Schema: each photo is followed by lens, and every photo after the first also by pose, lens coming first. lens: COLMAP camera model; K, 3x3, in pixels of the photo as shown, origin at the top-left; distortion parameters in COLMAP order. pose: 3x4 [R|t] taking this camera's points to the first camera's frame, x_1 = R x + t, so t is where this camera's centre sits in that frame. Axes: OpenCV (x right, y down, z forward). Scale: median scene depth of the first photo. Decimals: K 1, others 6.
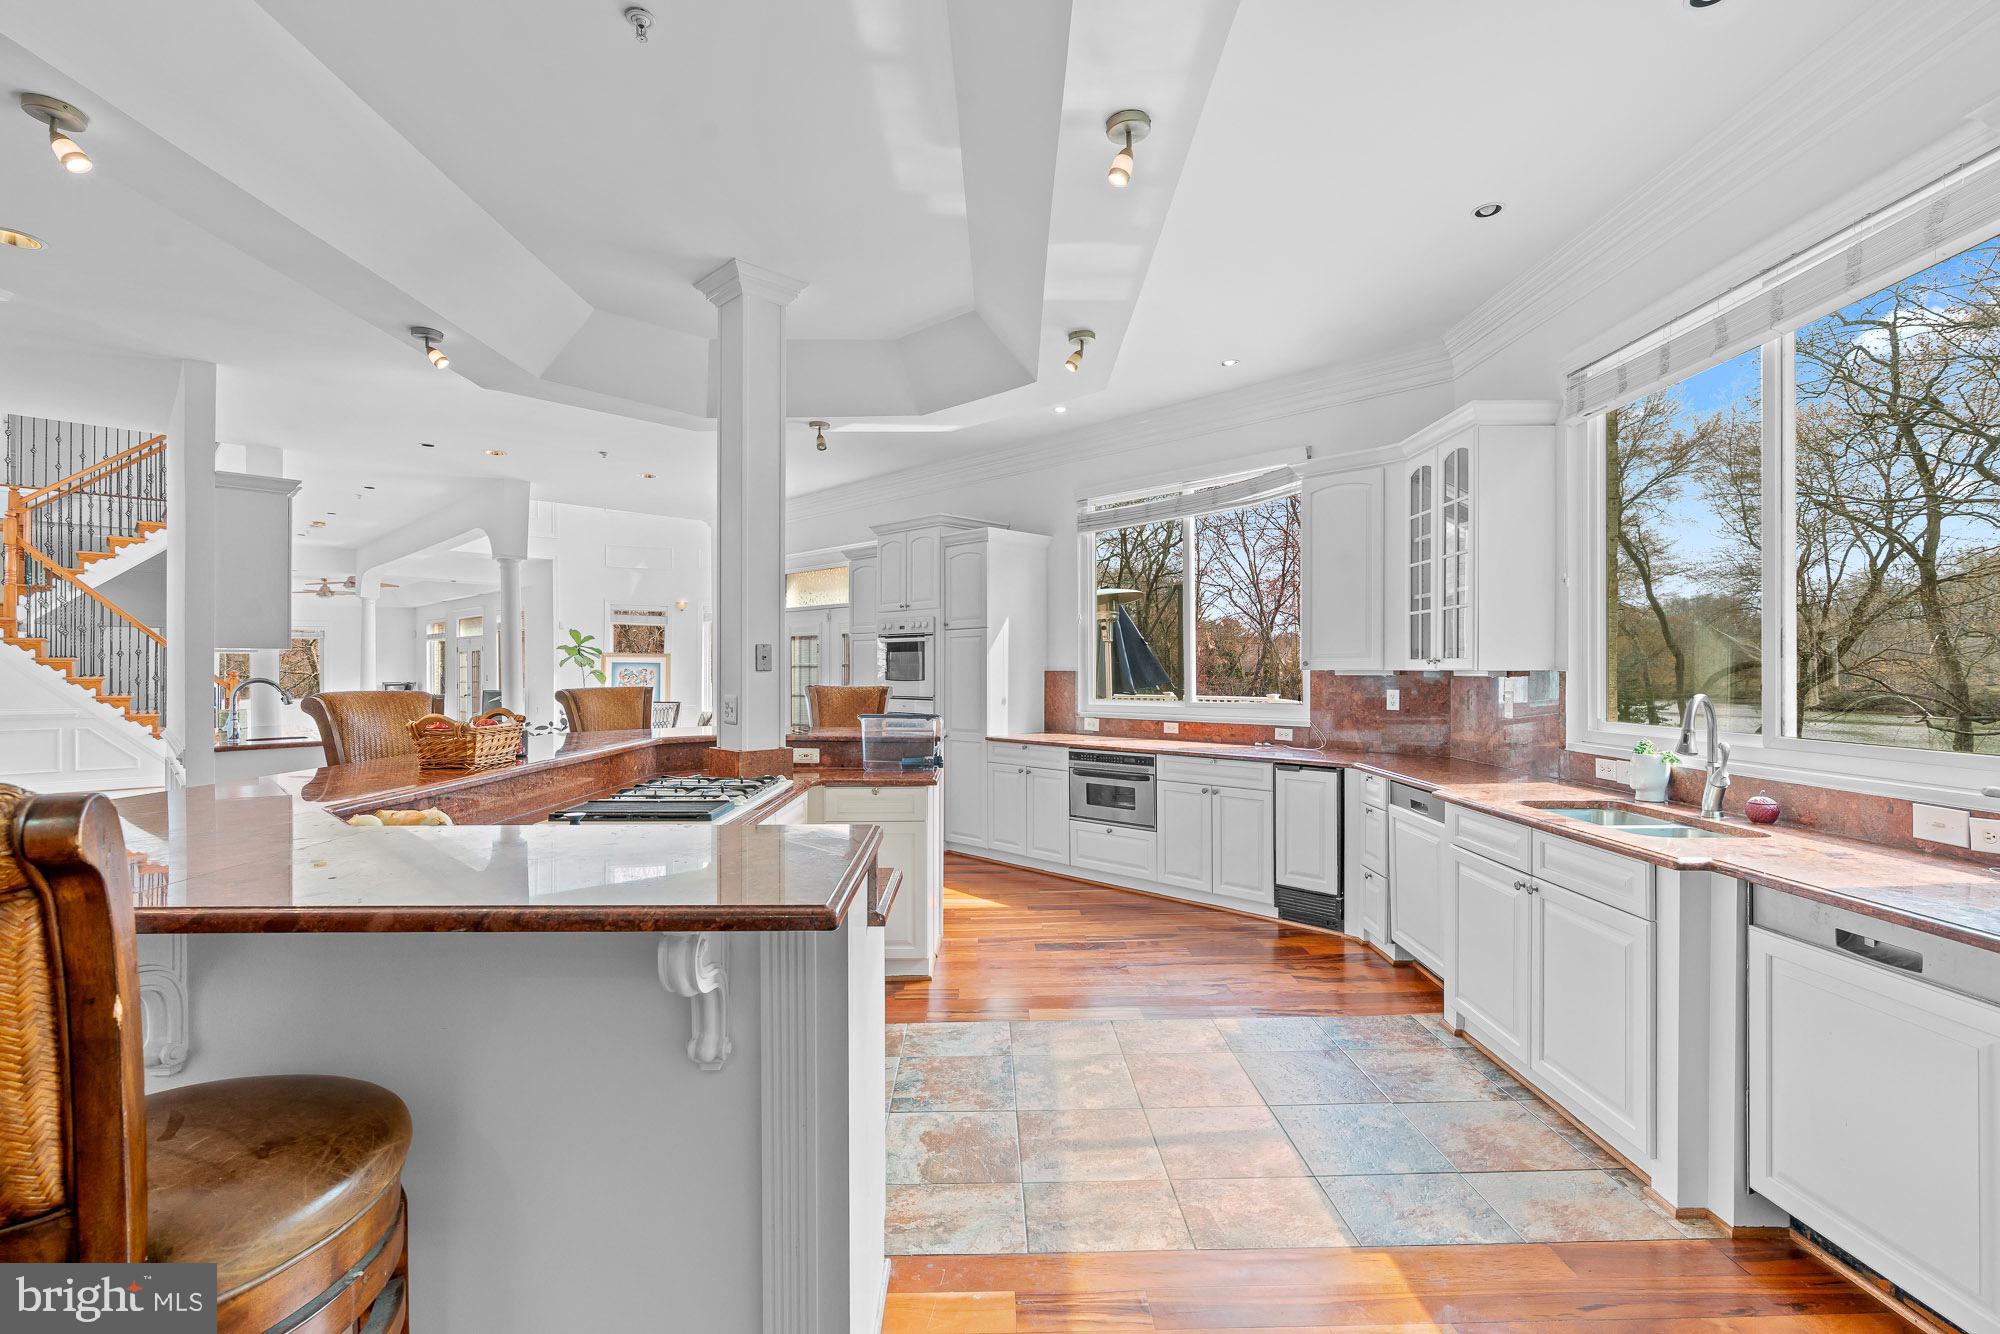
lens RADIAL K [[901.2, 0, 1000.0], [0, 901.2, 667.0], [0, 0, 1]] dist [-0.003163, 0.000632]
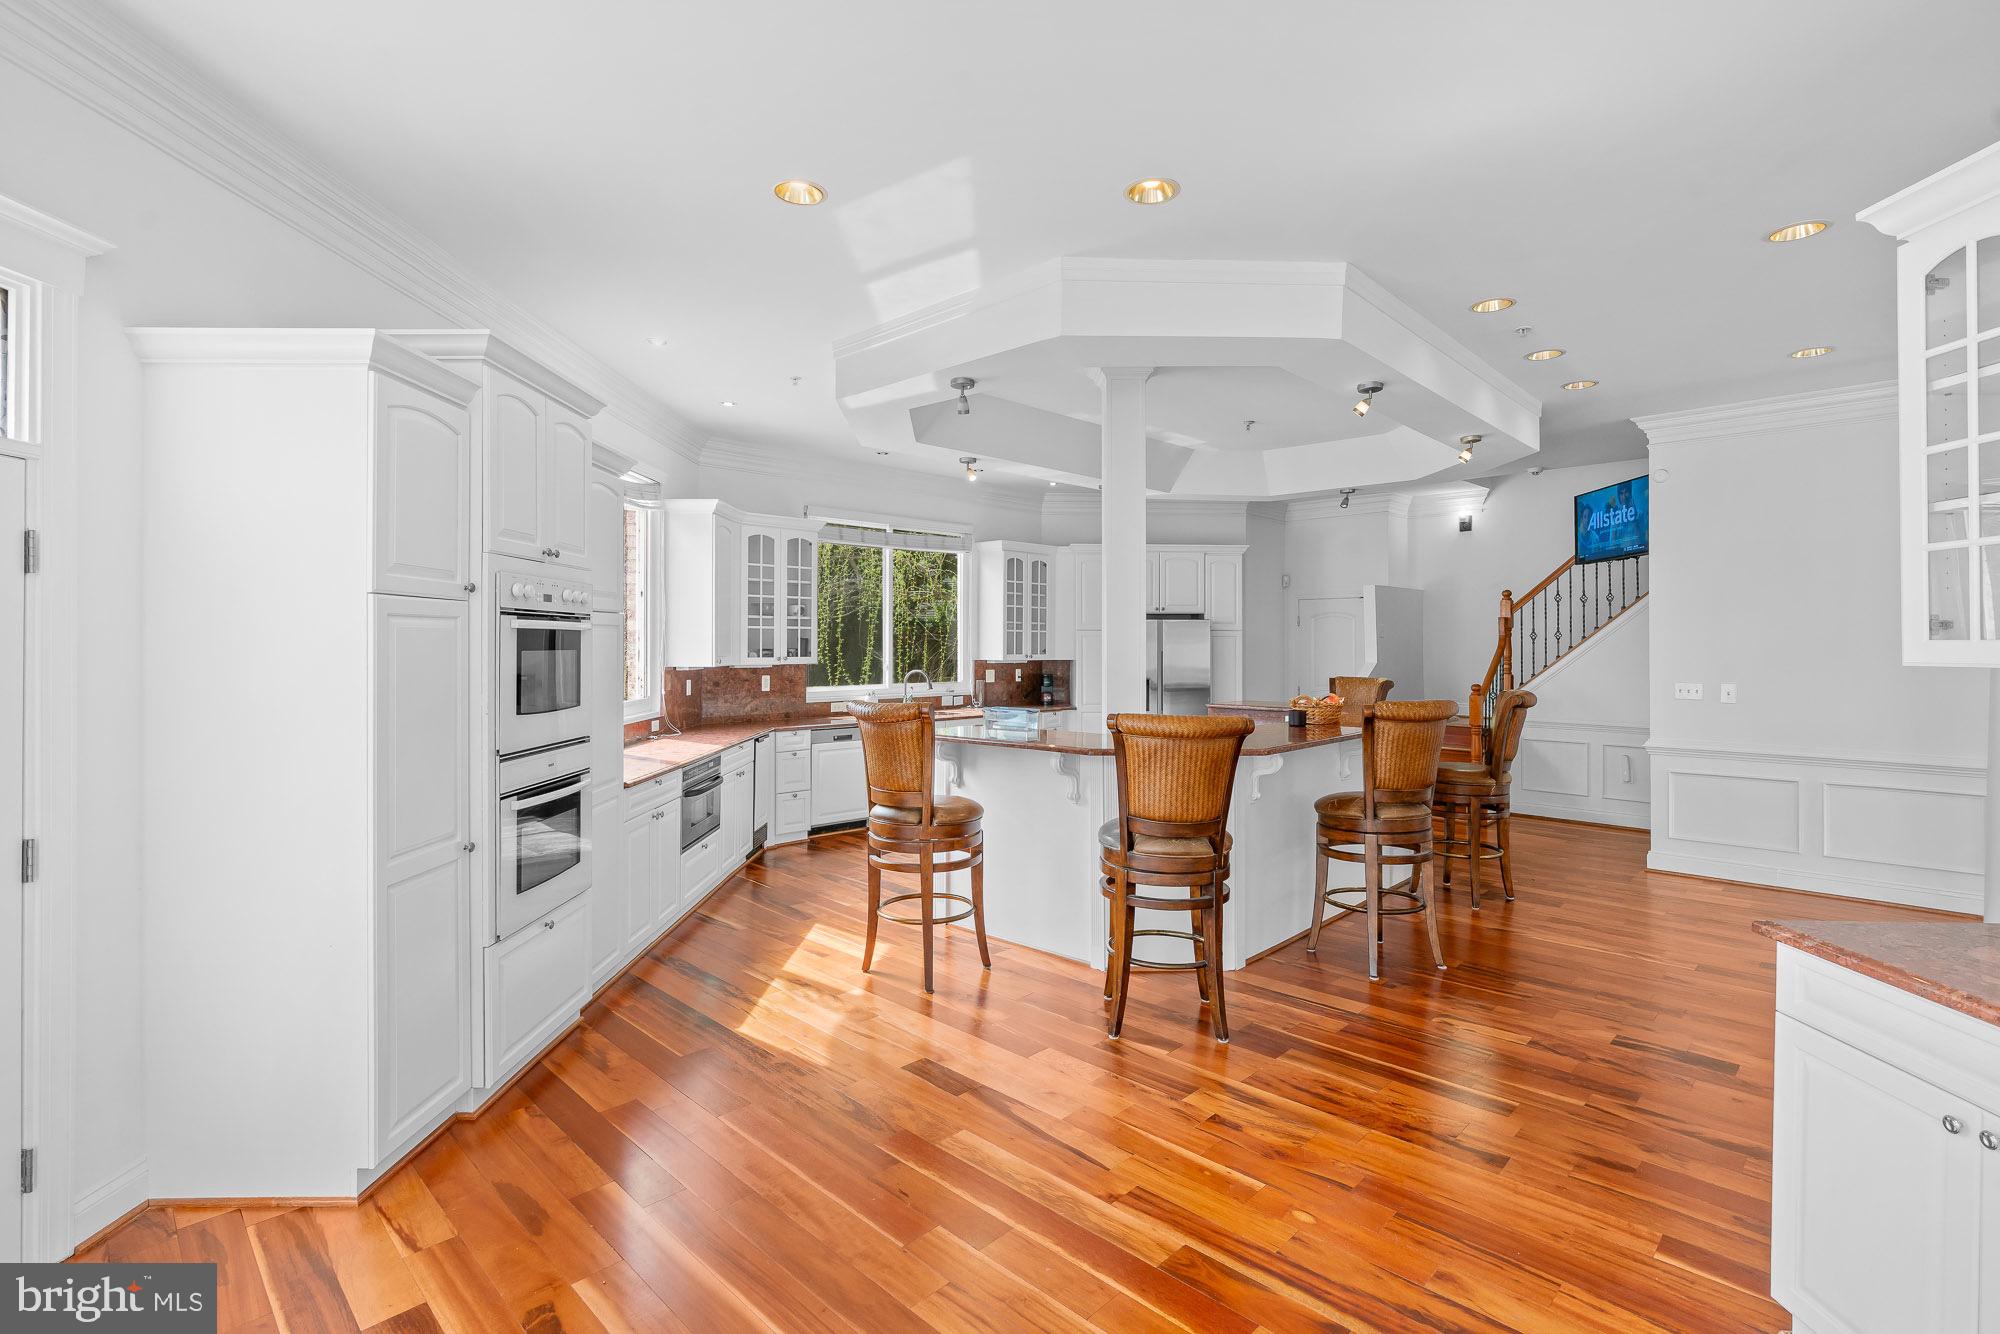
lens RADIAL K [[918.5, 0, 997.4], [0, 918.5, 619.3], [0, 0, 1]] dist [-0.000915, 0.000177]
pose [[-0.704225, 0.016263, 0.709791, -0.994606], [-0.004534, 0.999614, -0.027402, -0.034119], [-0.709963, -0.022515, -0.703879, 1.900686]]
